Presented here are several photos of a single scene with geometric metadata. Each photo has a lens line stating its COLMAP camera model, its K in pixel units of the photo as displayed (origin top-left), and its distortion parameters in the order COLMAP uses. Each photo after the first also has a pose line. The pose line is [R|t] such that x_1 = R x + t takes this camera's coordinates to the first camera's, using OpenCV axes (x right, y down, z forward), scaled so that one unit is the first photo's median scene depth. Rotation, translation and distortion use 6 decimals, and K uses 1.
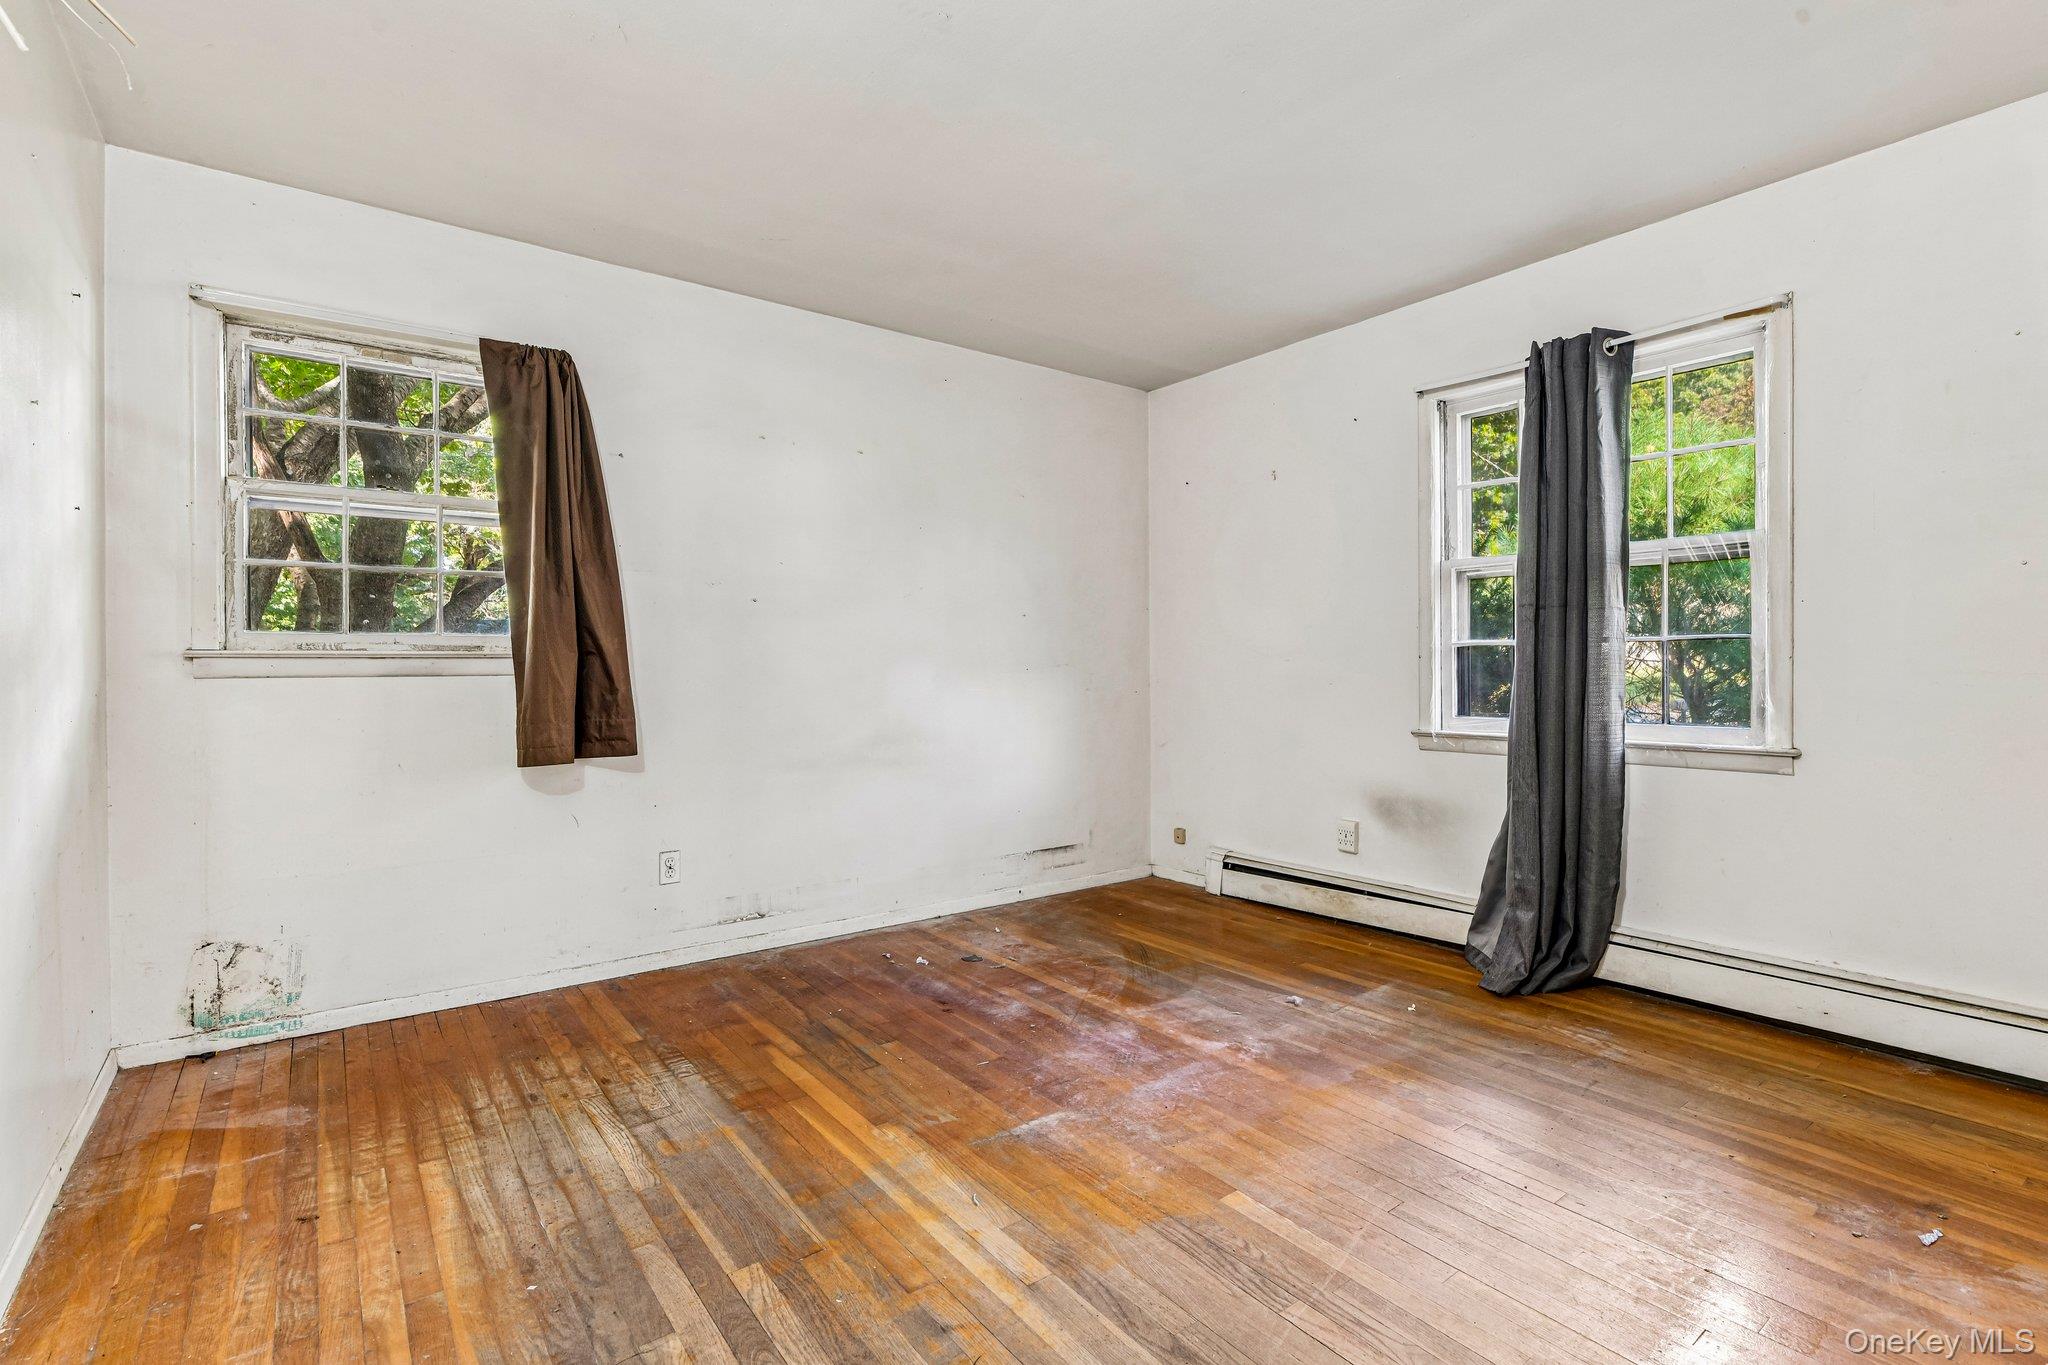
lens RADIAL K [[943.9, 0, 1023.7], [0, 943.9, 673.6], [0, 0, 1]] dist [0.005679, -0.002841]
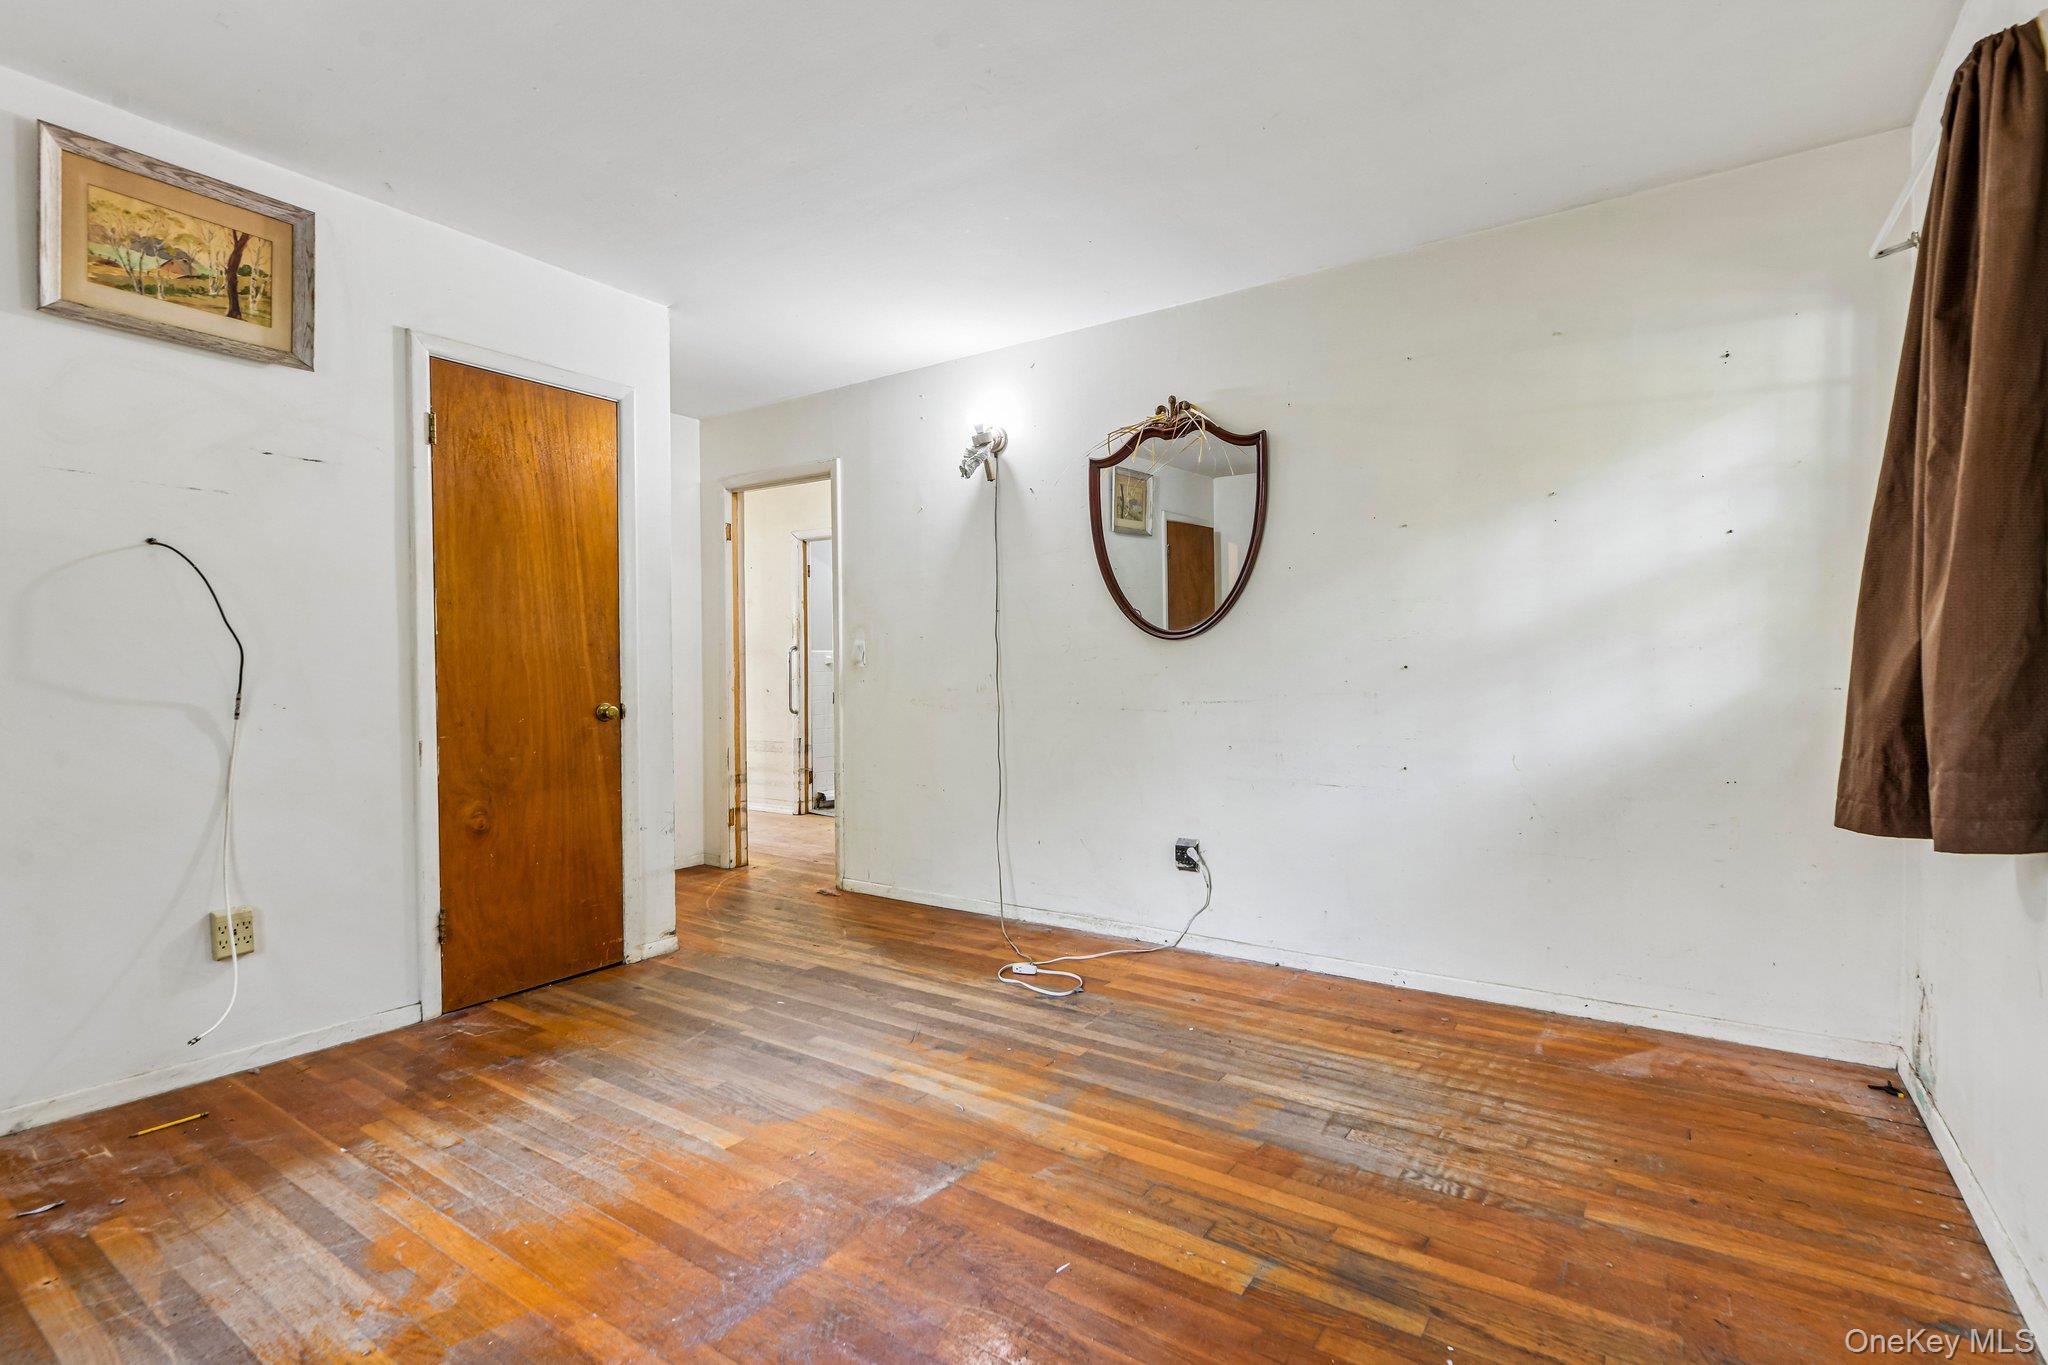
lens RADIAL K [[943.9, 0, 1024.0], [0, 943.9, 680.1], [0, 0, 1]] dist [0.005679, -0.002841]
pose [[-0.948012, 0.009414, -0.318095, 0.210129], [0.004053, 0.999838, 0.017514, 0.003673], [0.318208, 0.015314, -0.947897, 1.842993]]
